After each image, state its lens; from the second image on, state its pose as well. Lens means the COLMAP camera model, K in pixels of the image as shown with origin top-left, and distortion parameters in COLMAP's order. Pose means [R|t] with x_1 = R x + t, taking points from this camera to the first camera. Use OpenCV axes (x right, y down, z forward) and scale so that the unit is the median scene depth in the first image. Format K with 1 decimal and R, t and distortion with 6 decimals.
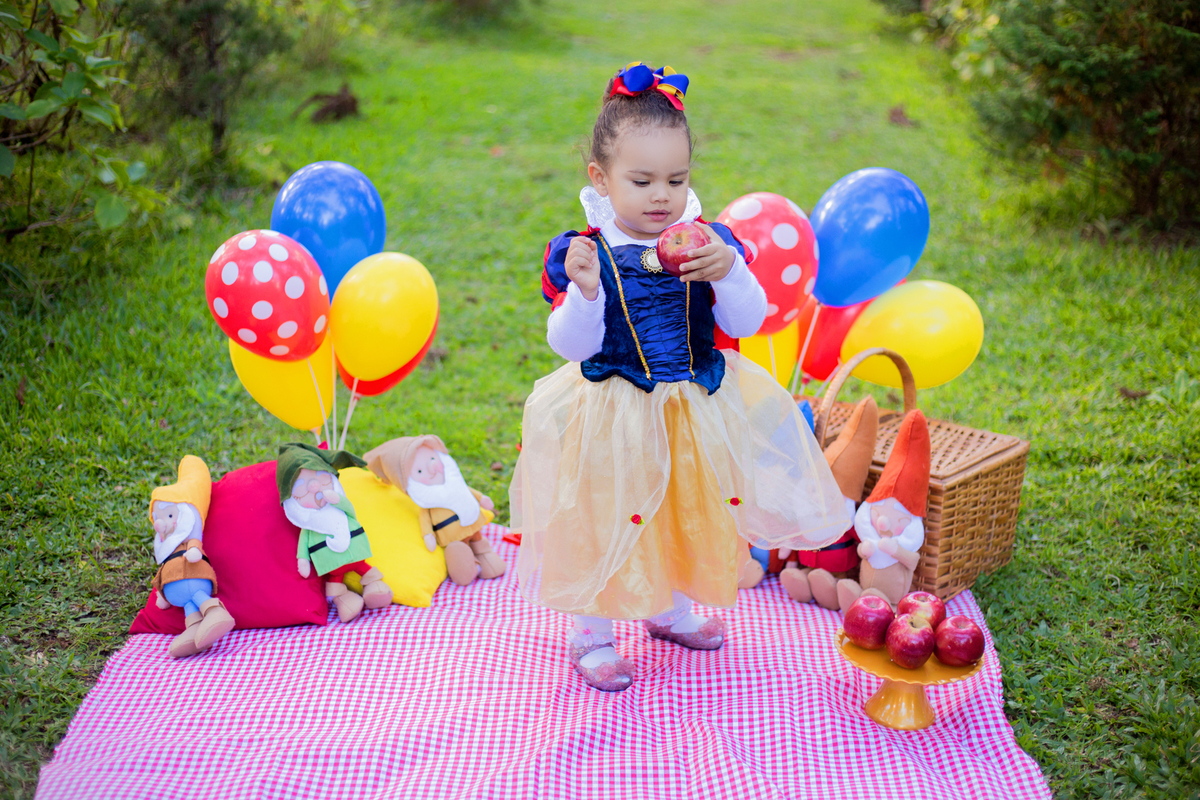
lens RADIAL K [[1805.7, 0, 600.0], [0, 1805.7, 400.0], [0, 0, 1]] dist [-0.082967, -0.209491]
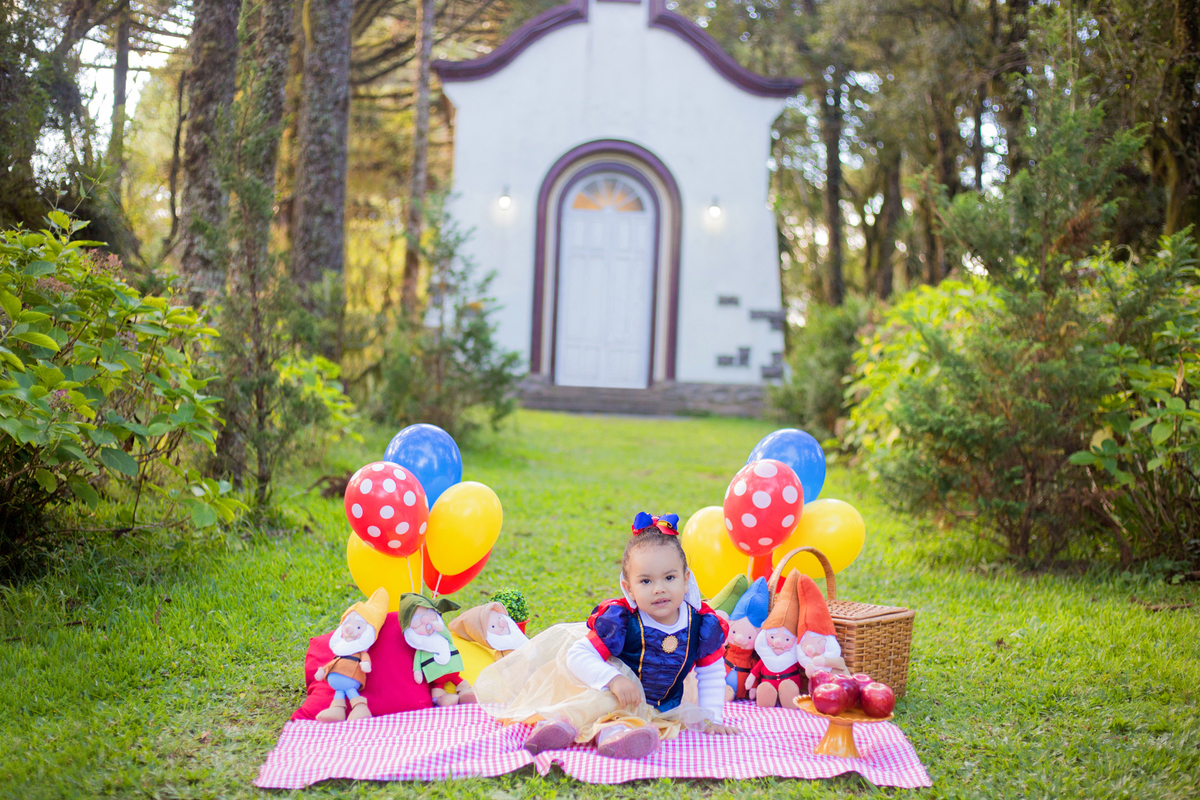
lens RADIAL K [[1805.7, 0, 600.0], [0, 1805.7, 400.0], [0, 0, 1]] dist [-0.082967, -0.209491]
pose [[0.998851, 0.017377, 0.044666, -0.082423], [-0.004934, 0.964290, -0.264803, 0.247561], [-0.047673, 0.264279, 0.963267, -0.428254]]
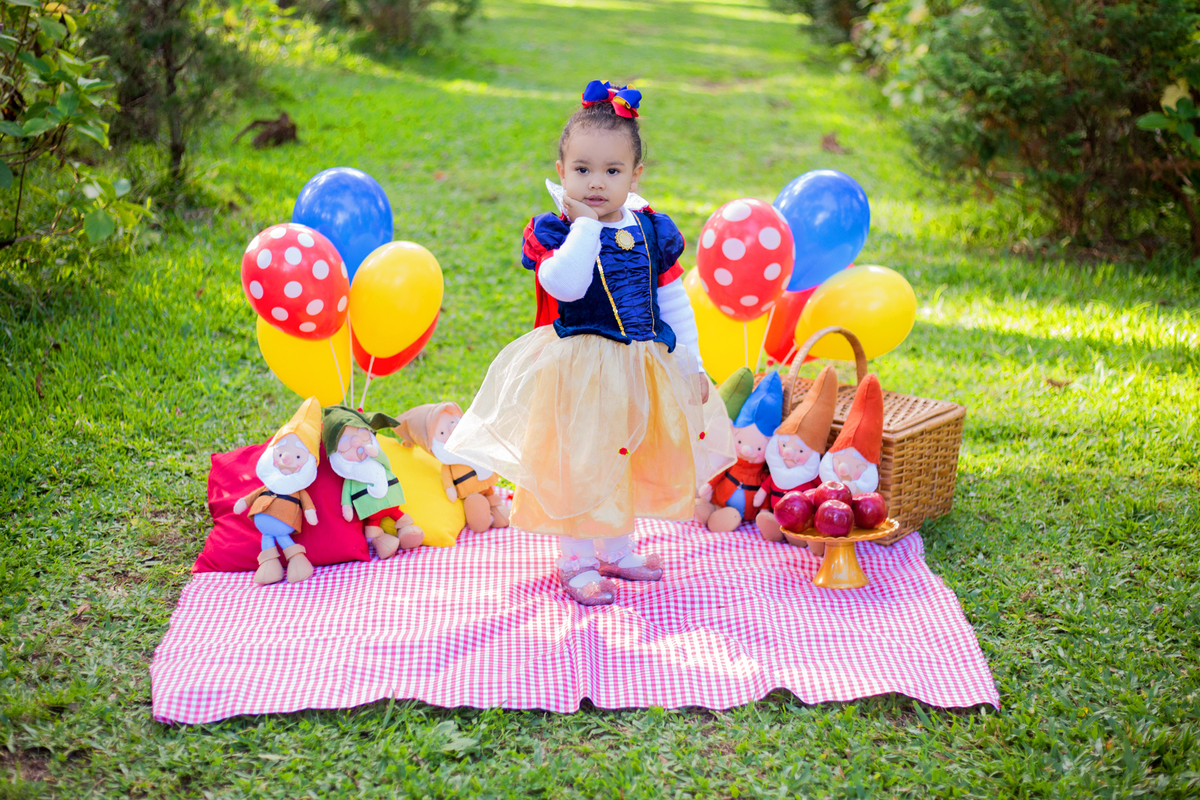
lens RADIAL K [[1972.3, 0, 599.7], [0, 1972.3, 343.8], [0, 0, 1]] dist [-0.130913, 0.081841]
pose [[0.998577, -0.003152, 0.053230, -0.065607], [0.006357, 0.998169, -0.060159, 0.058620], [-0.052943, 0.060412, 0.996769, -0.258764]]
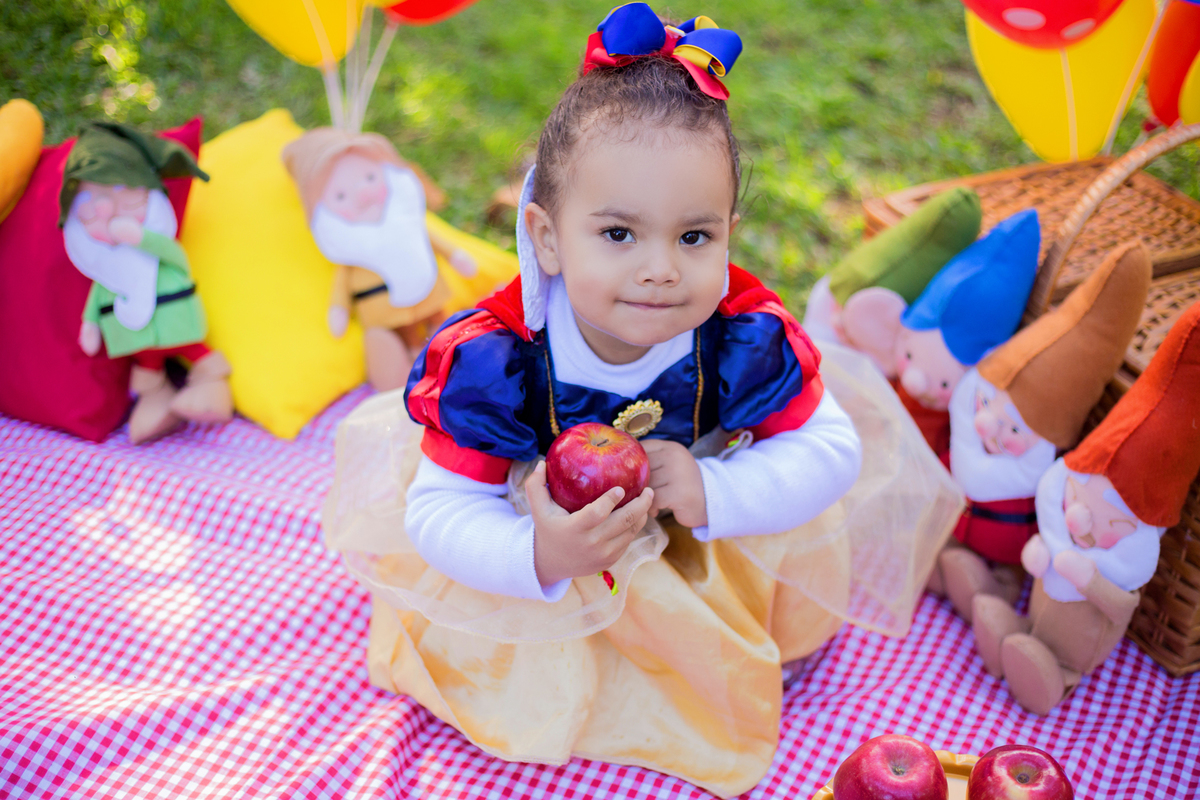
lens RADIAL K [[1804.1, 0, 600.0], [0, 1804.1, 400.0], [0, 0, 1]] dist [-0.140139, 0.075023]
pose [[0.923129, 0.227430, -0.310012, 0.167313], [-0.133738, 0.945879, 0.295680, -0.078609], [0.360480, -0.231490, 0.903585, 0.496065]]
